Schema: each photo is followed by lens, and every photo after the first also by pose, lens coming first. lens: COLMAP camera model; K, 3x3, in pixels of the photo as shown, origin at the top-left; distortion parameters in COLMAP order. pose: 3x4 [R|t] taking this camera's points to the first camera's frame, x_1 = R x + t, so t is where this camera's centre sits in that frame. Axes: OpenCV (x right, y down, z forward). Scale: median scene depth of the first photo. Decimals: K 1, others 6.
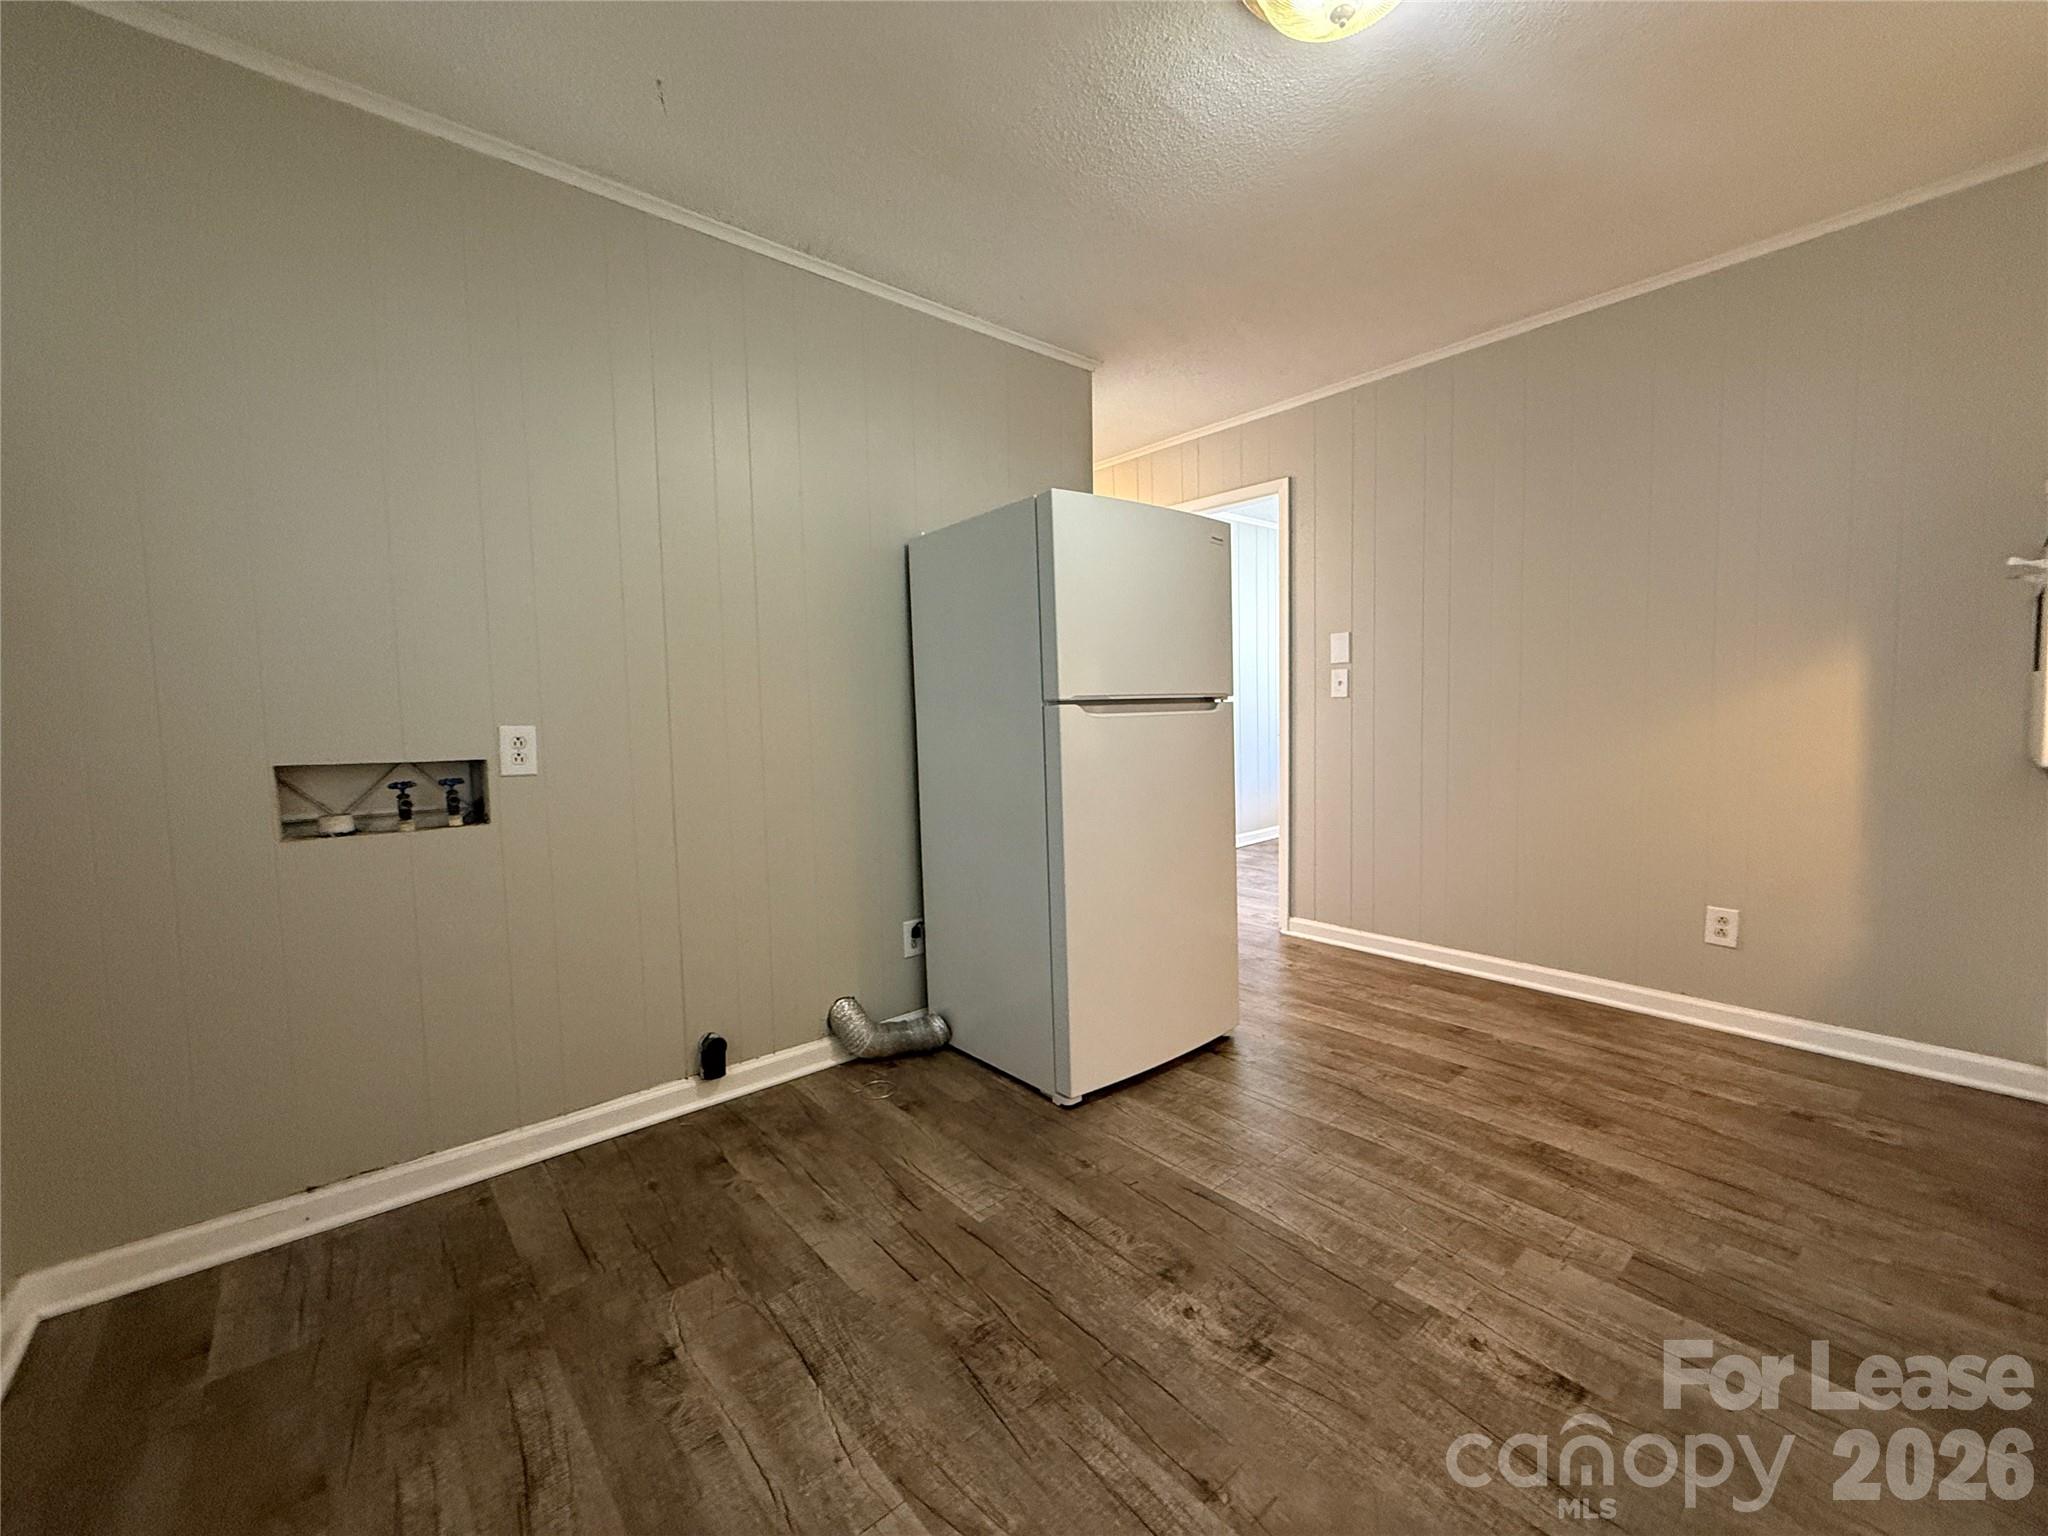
lens RADIAL K [[823.0, 0, 1027.0], [0, 823.0, 768.5], [0, 0, 1]] dist [0.002347, -0.000315]
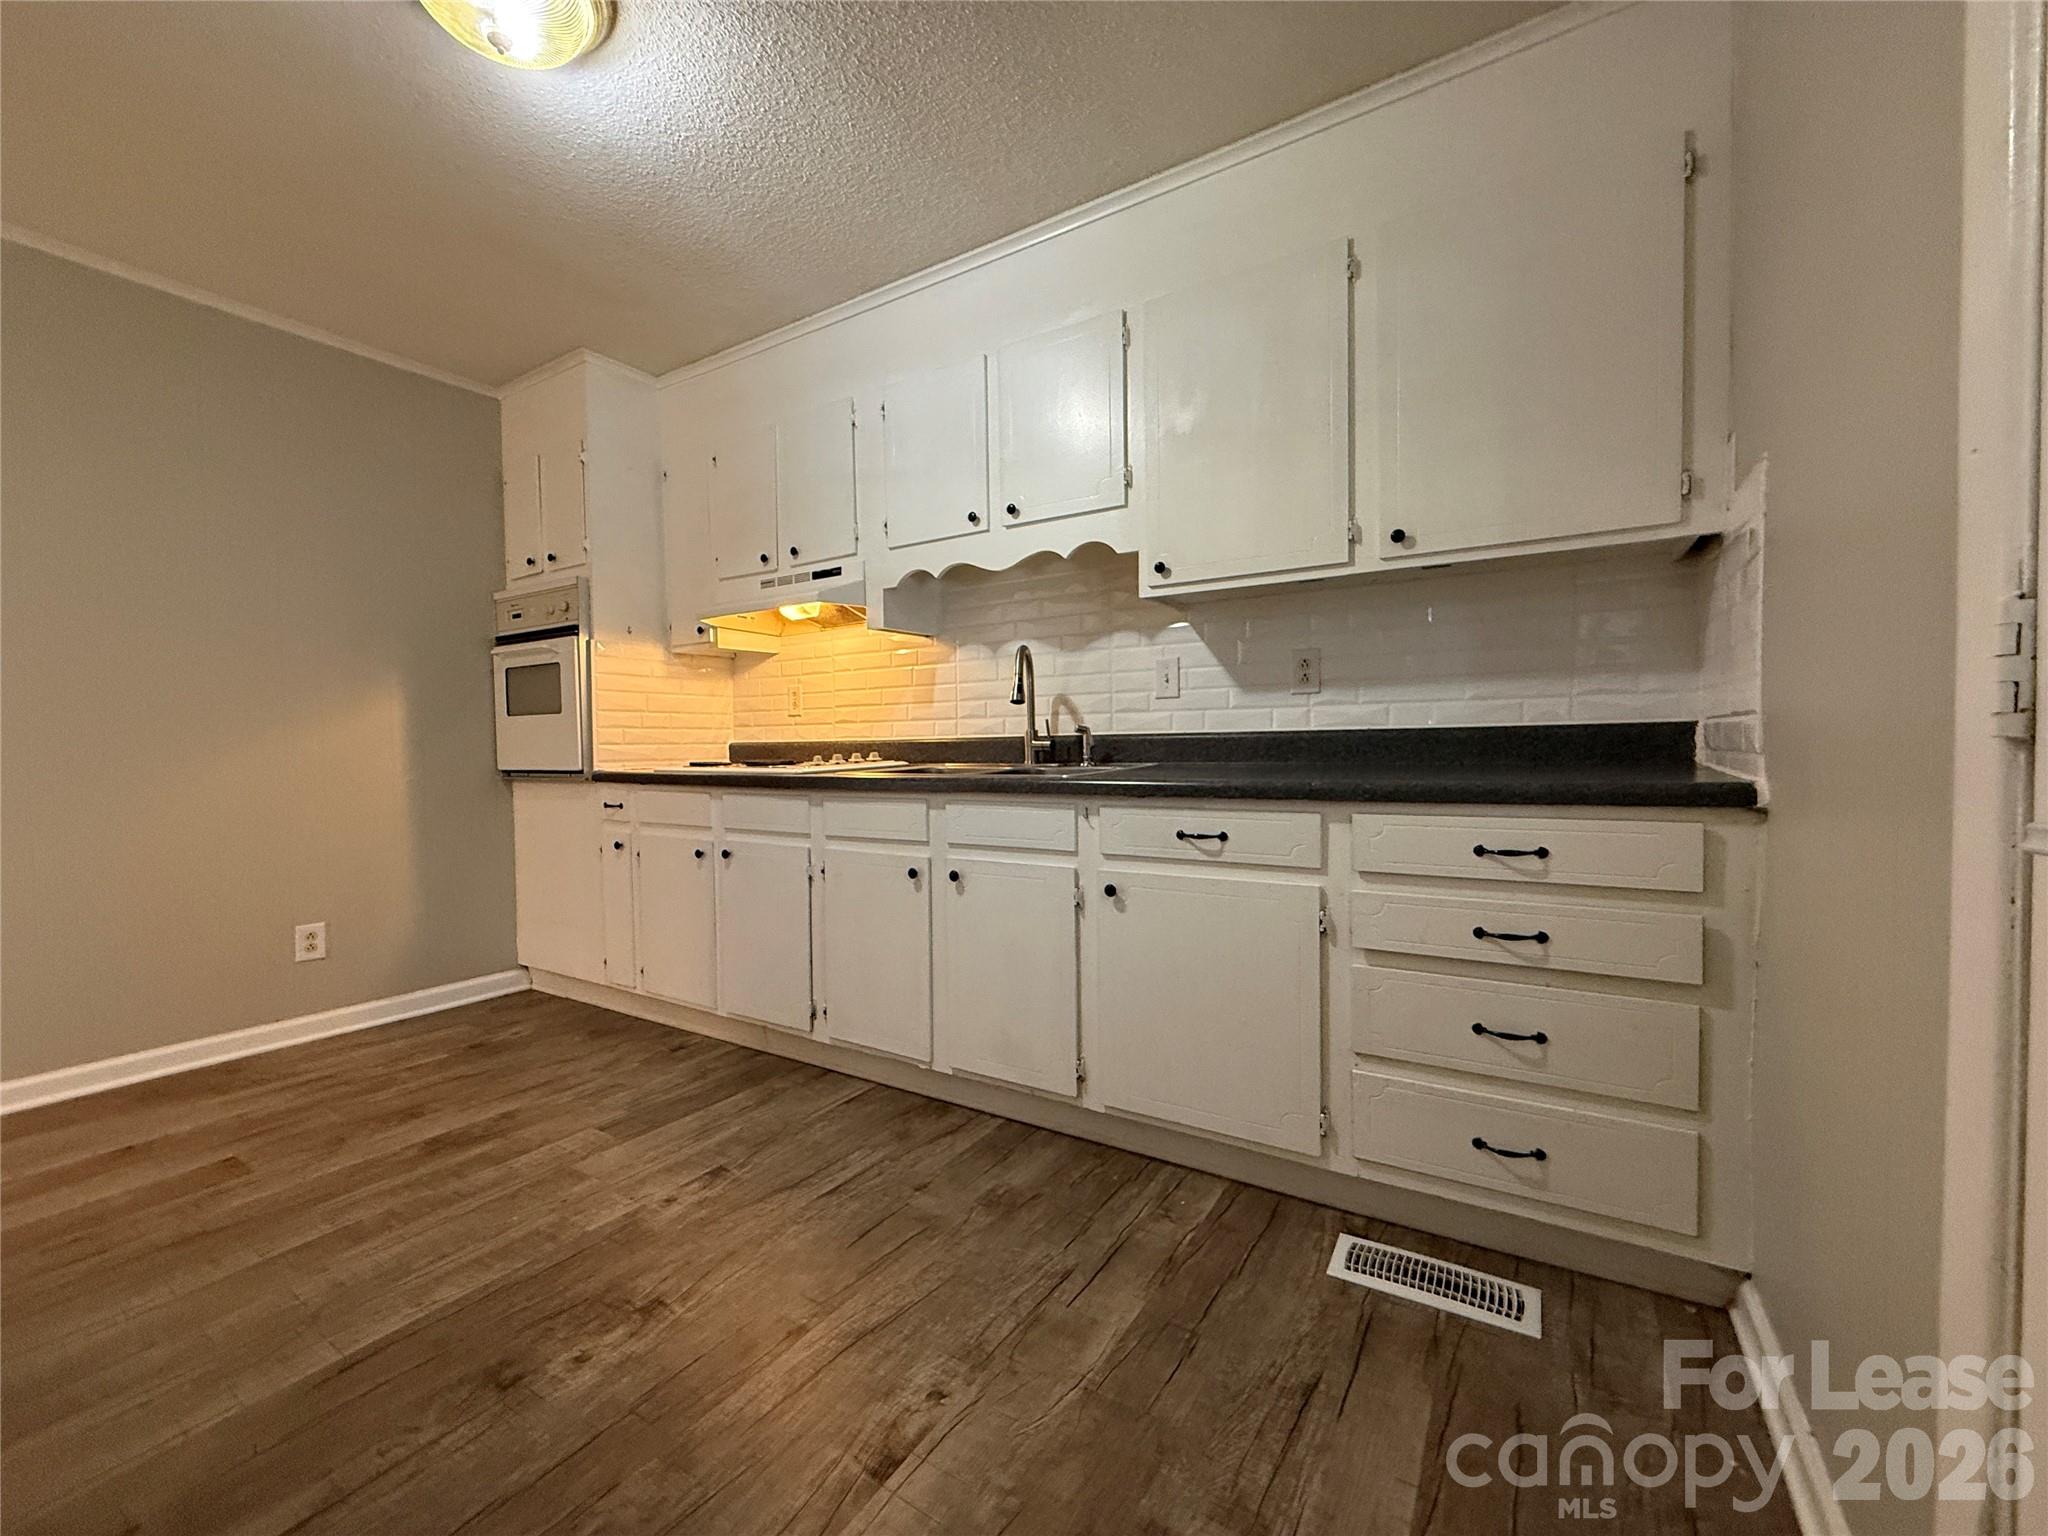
lens RADIAL K [[823.0, 0, 1027.0], [0, 823.0, 768.5], [0, 0, 1]] dist [0.002347, -0.000315]
pose [[-0.297112, 0.000009, 0.954843, -0.676322], [0.087629, 0.995780, 0.027258, 0.031412], [-0.950813, 0.091771, -0.295859, 0.625445]]
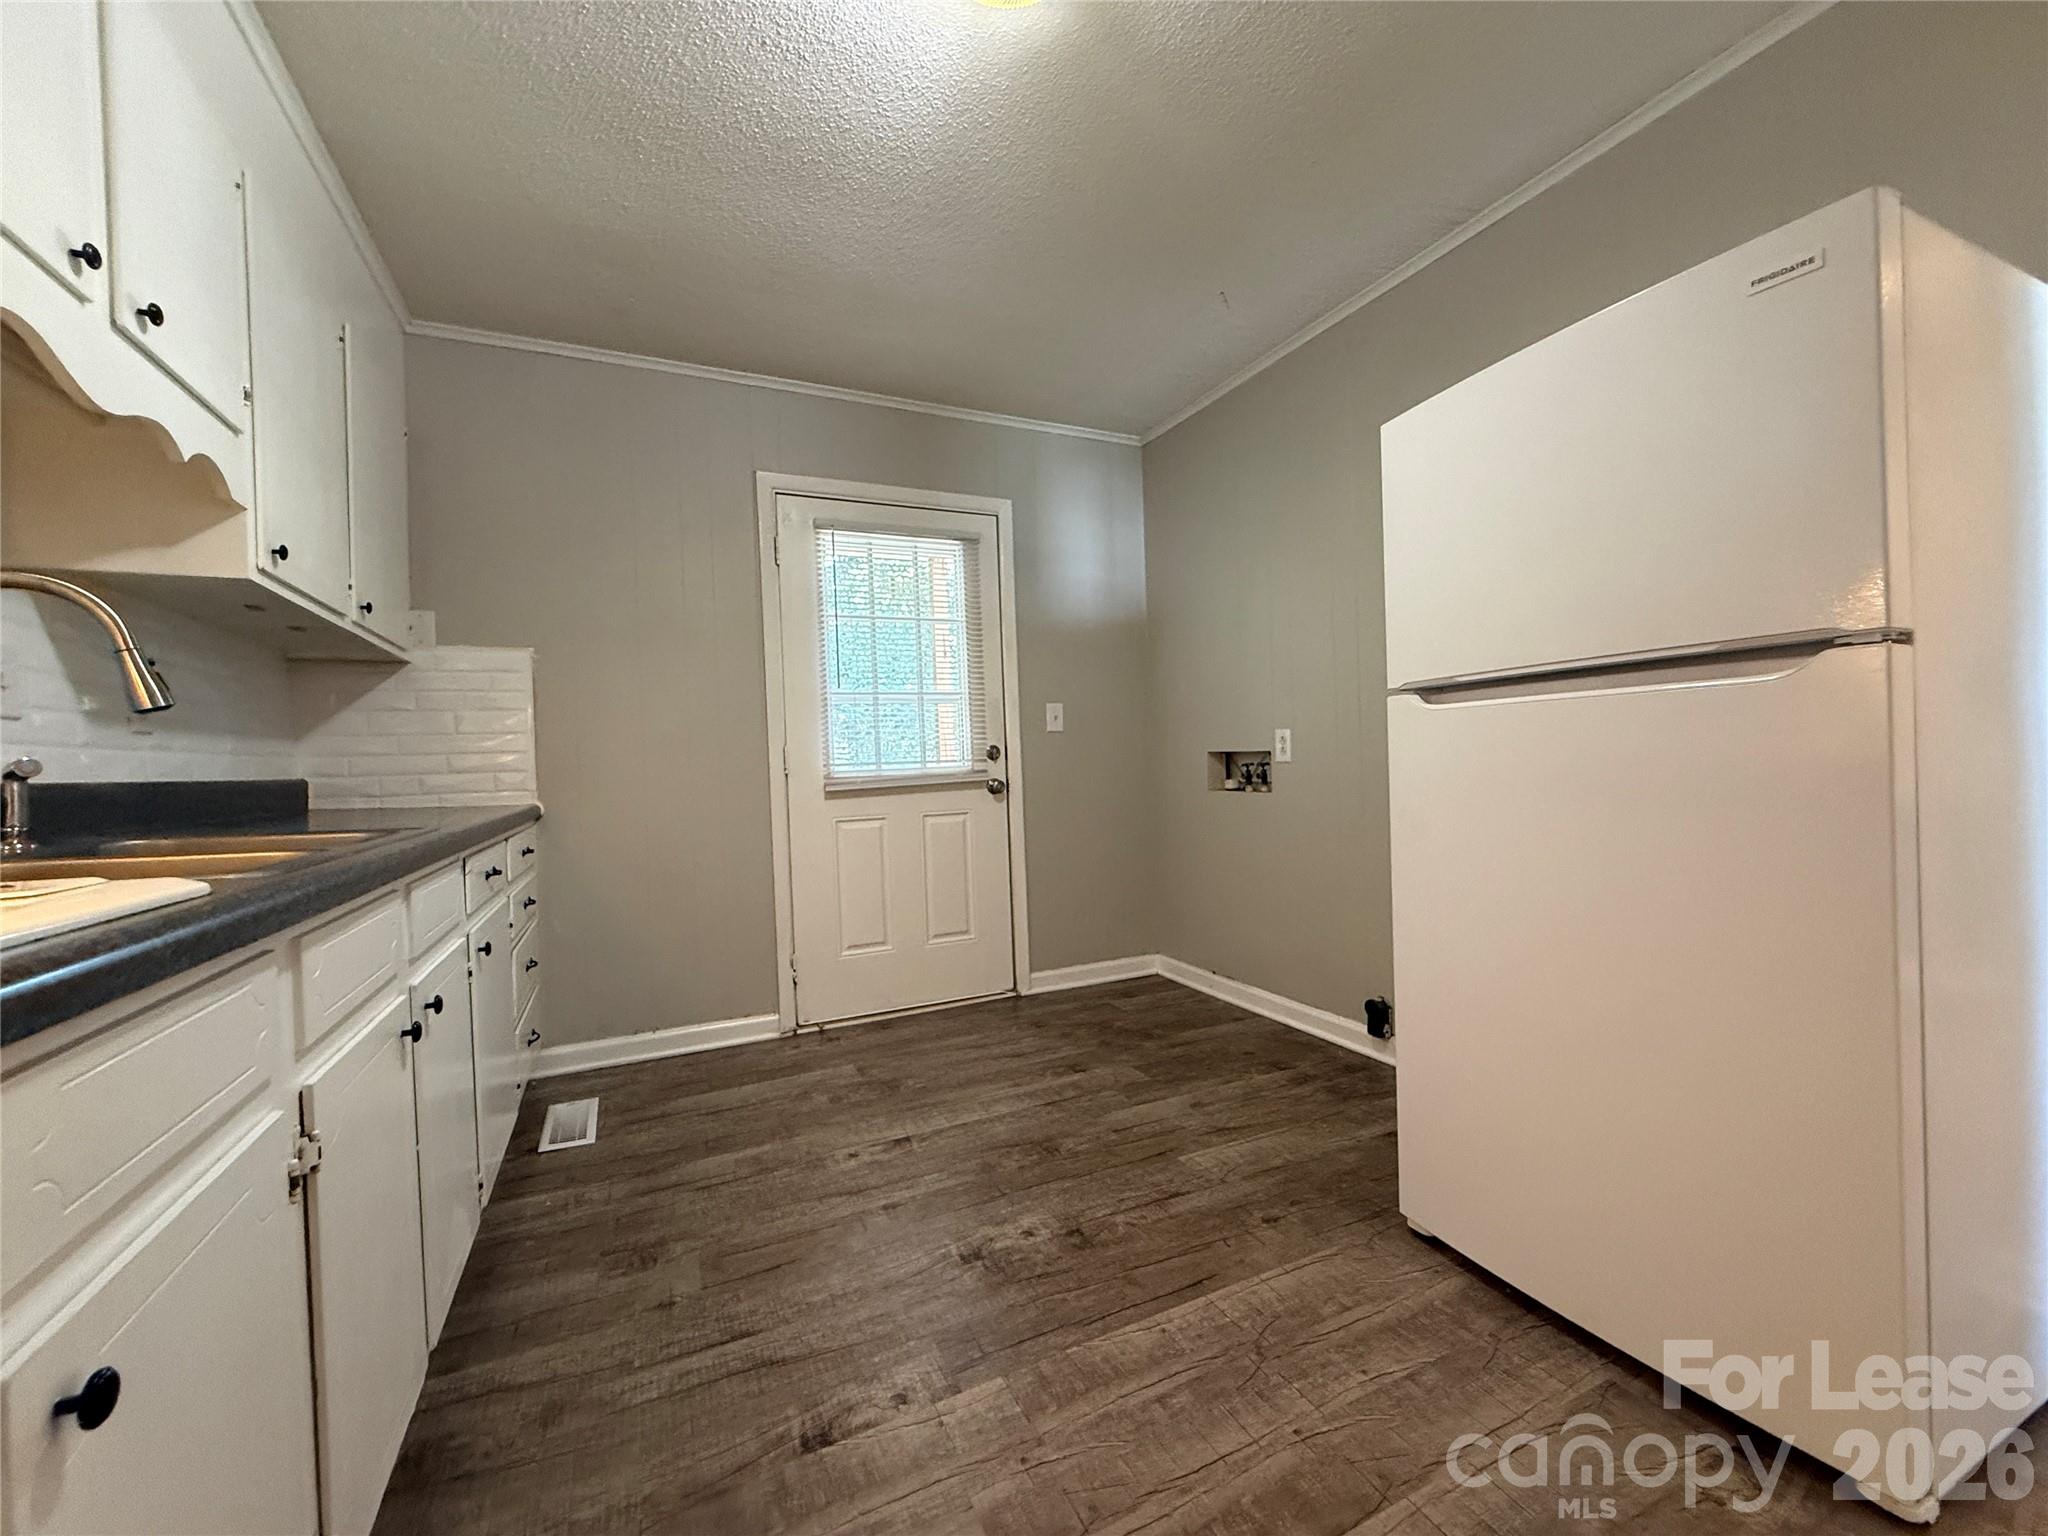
lens RADIAL K [[823.0, 0, 1027.0], [0, 823.0, 768.5], [0, 0, 1]] dist [0.002347, -0.000315]
pose [[-0.261245, 0.039914, -0.964447, 1.088311], [-0.027688, 0.998424, 0.048820, -0.046141], [0.964875, 0.039458, -0.259728, 1.071011]]
